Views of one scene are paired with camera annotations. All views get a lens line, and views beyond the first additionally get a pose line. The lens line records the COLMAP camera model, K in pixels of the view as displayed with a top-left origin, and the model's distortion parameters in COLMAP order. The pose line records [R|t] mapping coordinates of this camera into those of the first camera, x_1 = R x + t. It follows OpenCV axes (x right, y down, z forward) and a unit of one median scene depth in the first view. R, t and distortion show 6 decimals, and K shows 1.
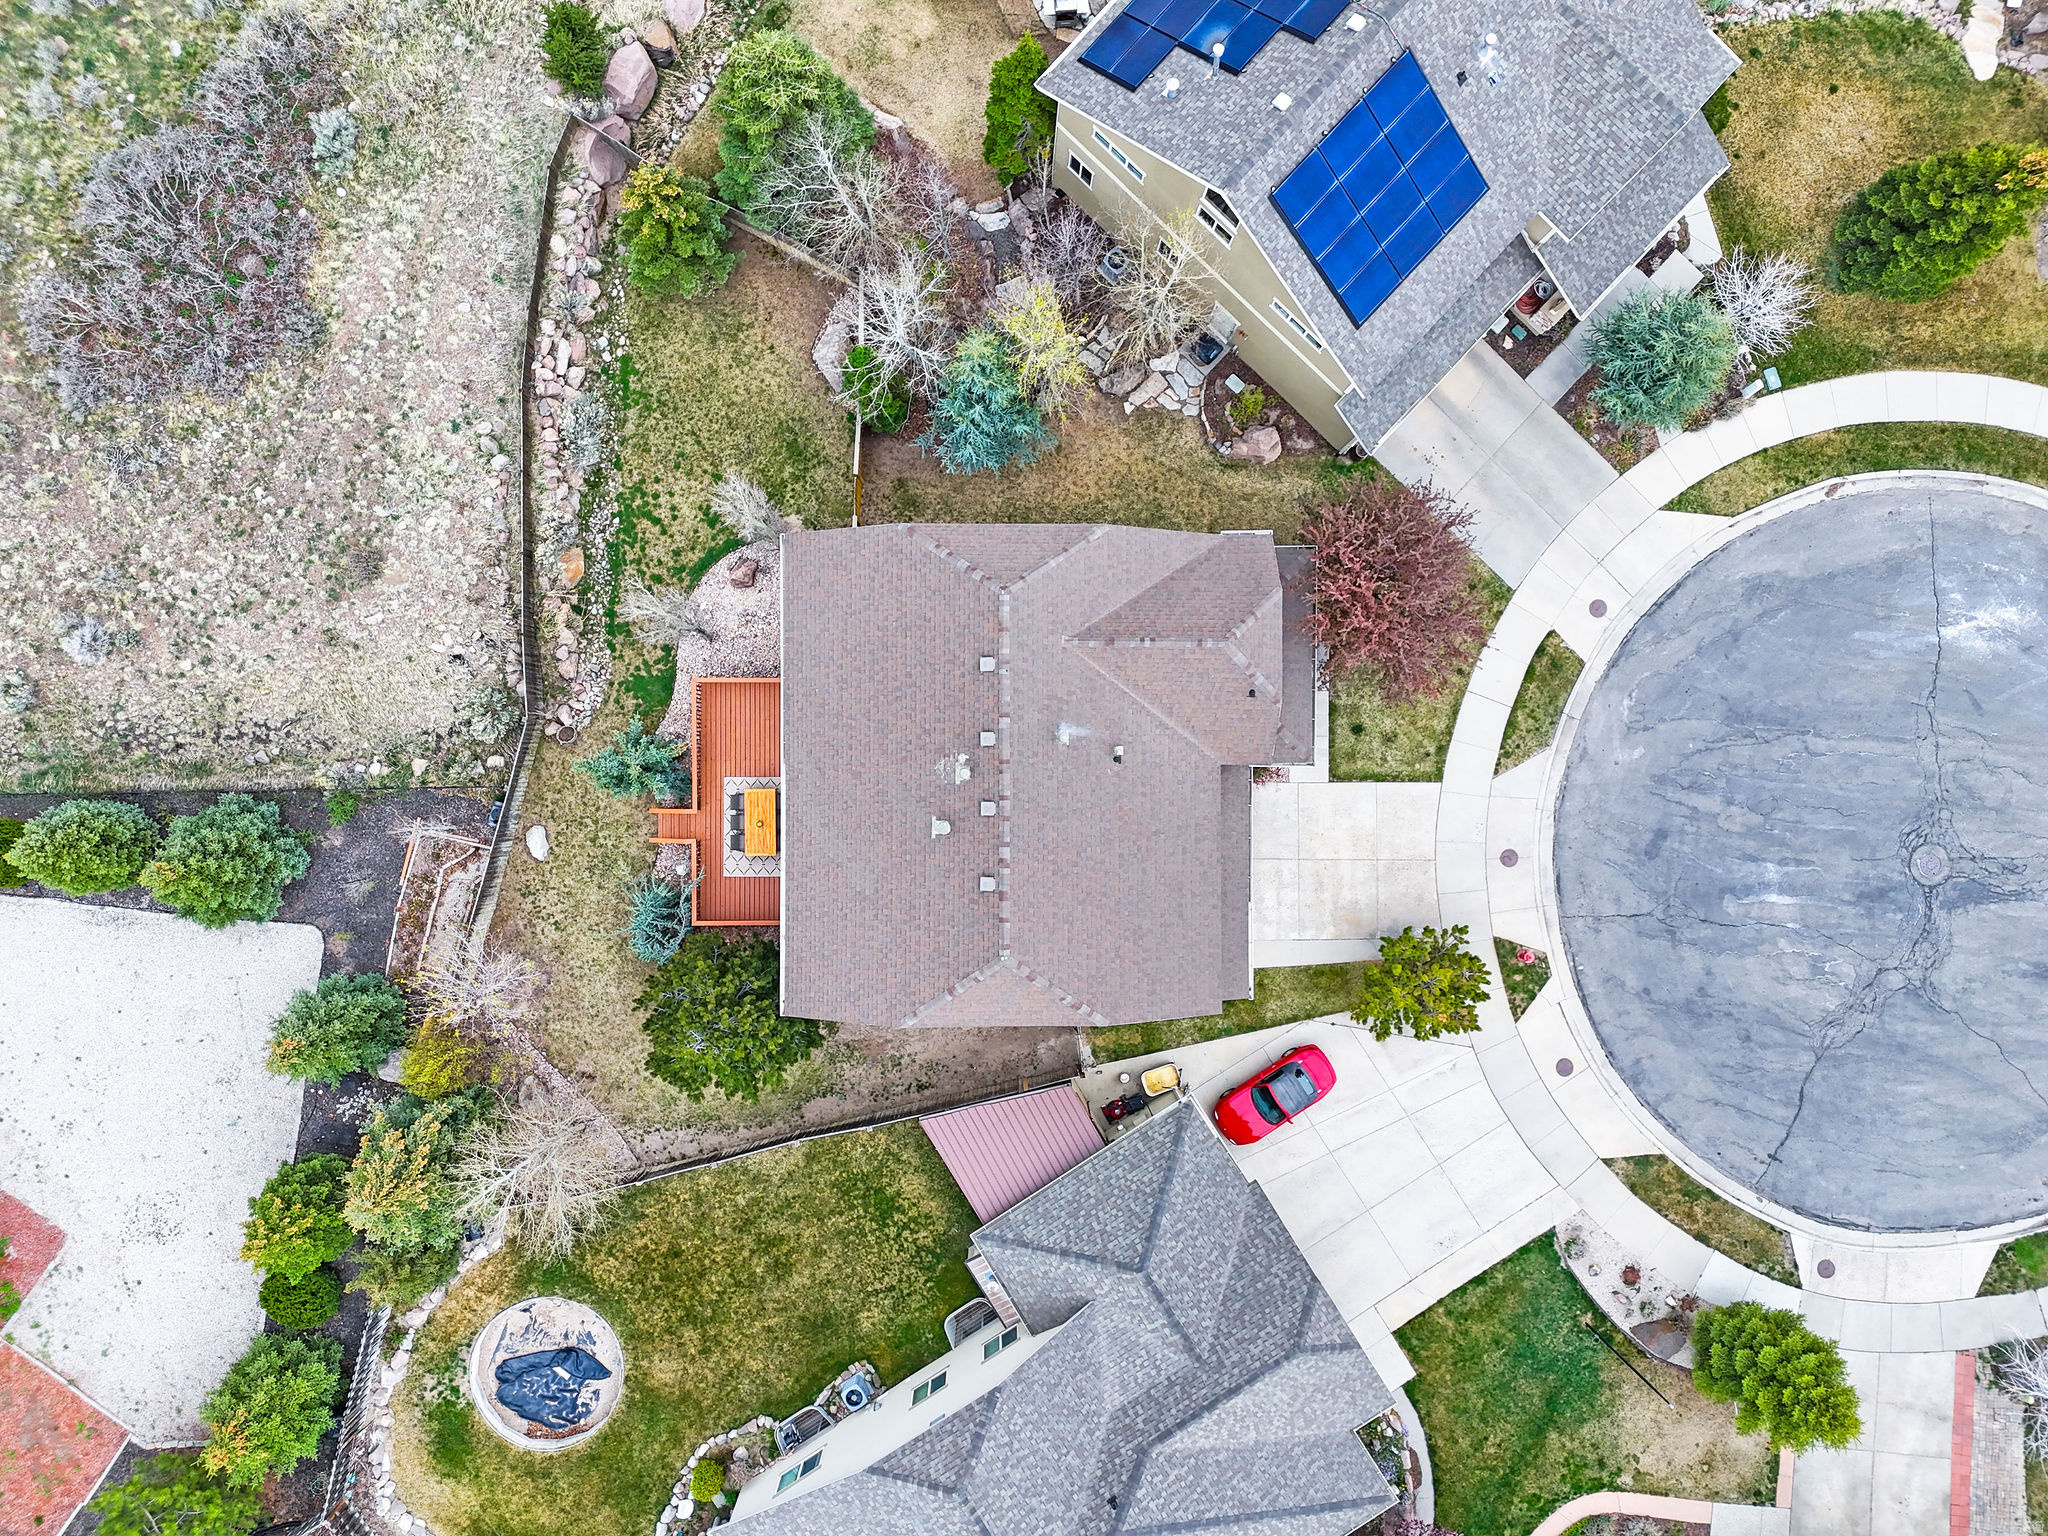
lens RADIAL K [[1493.3, 0, 1032.8], [0, 1493.3, 761.4], [0, 0, 1]] dist [0.075485, -0.074845]
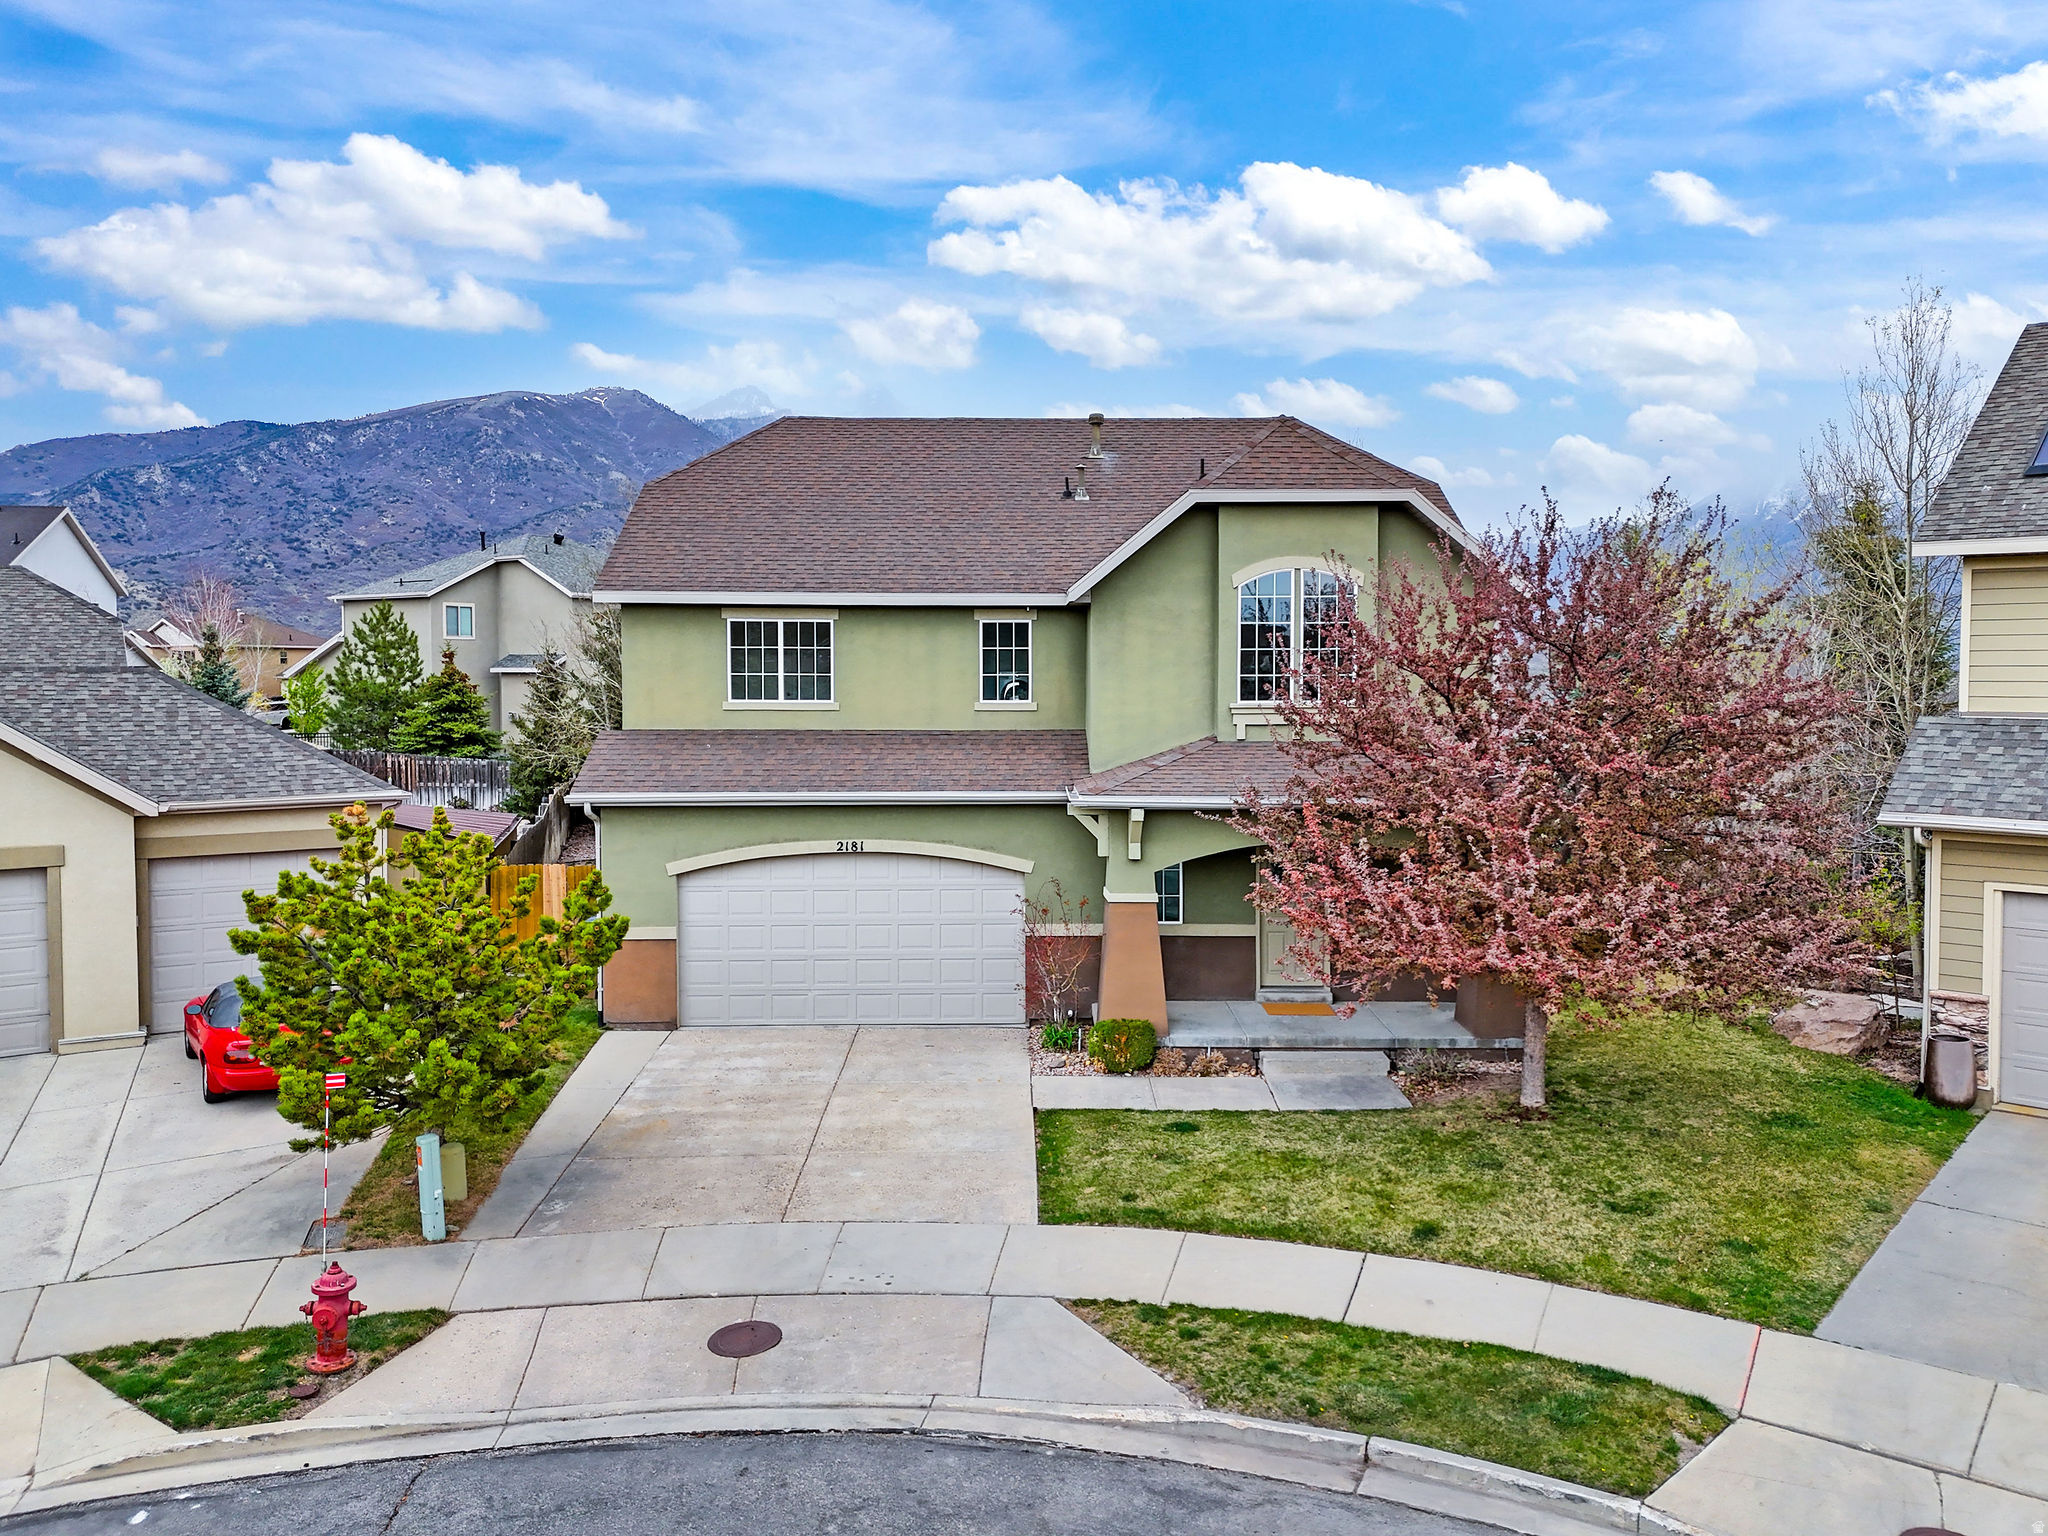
lens RADIAL K [[1516.7, 0, 1026.8], [0, 1516.7, 736.0], [0, 0, 1]] dist [0.026005, 0.000900]
pose [[0.013474, 0.032540, -0.999380, 0.570449], [-0.999847, 0.011617, -0.013102, 0.019177], [0.011184, 0.999403, 0.032692, 0.892697]]
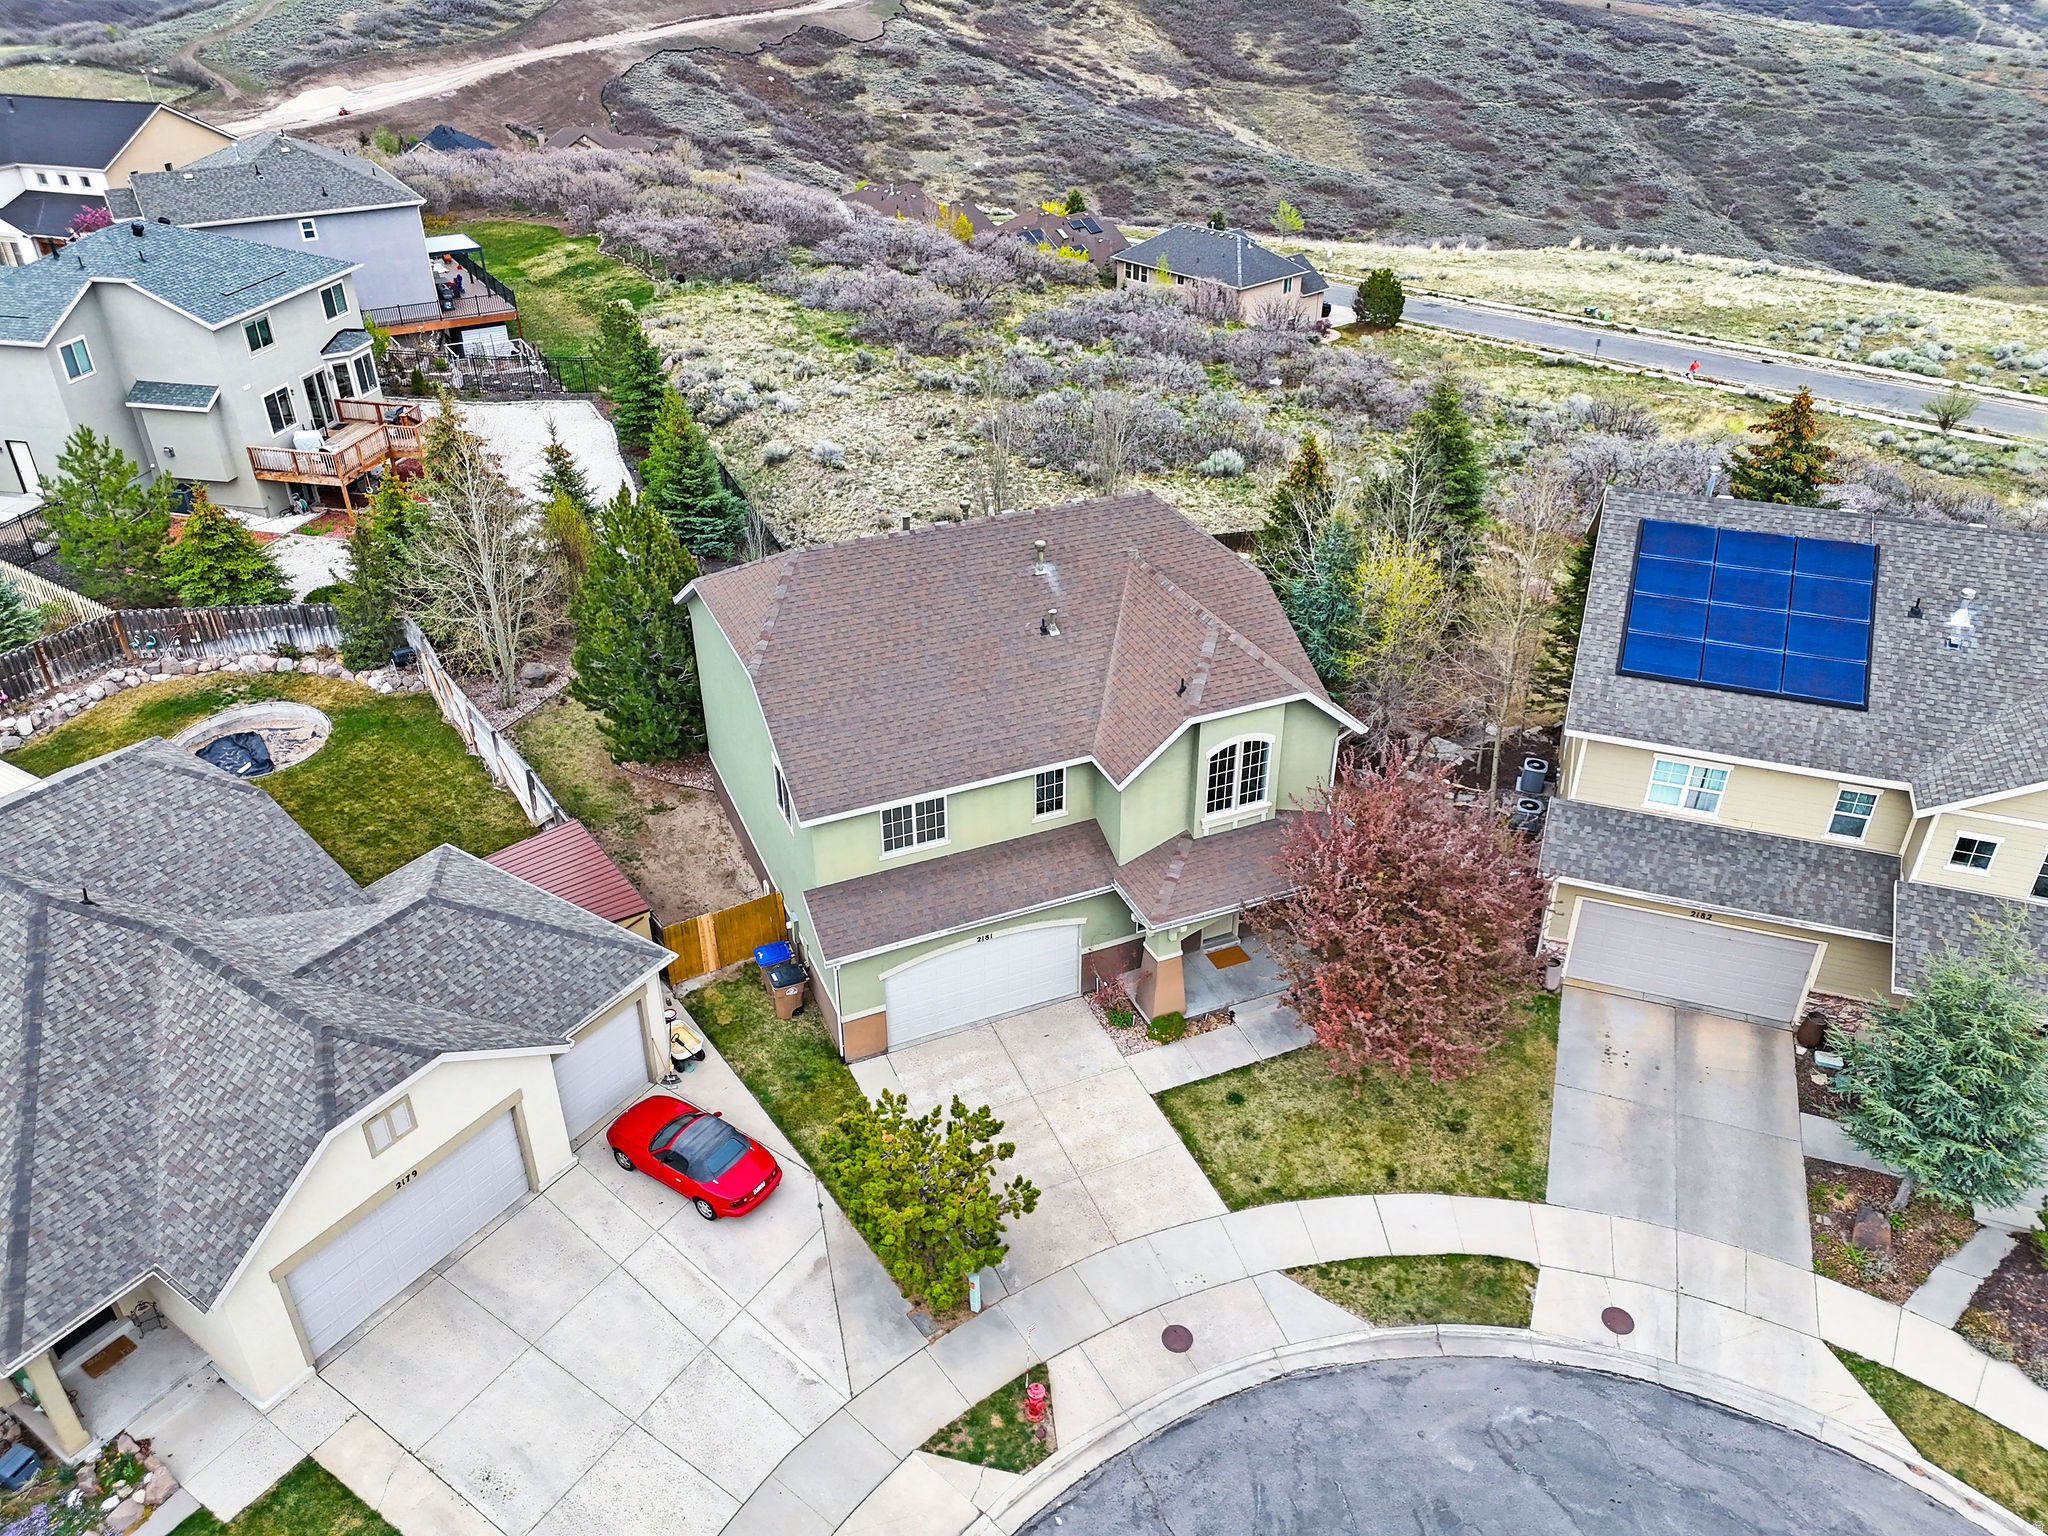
lens RADIAL K [[1493.3, 0, 1032.8], [0, 1493.3, 761.4], [0, 0, 1]] dist [0.075485, -0.074845]
pose [[0.401848, 0.466042, -0.788240, 0.656309], [-0.915601, 0.217533, -0.338163, 0.267763], [0.013870, 0.857604, 0.514124, 0.501055]]
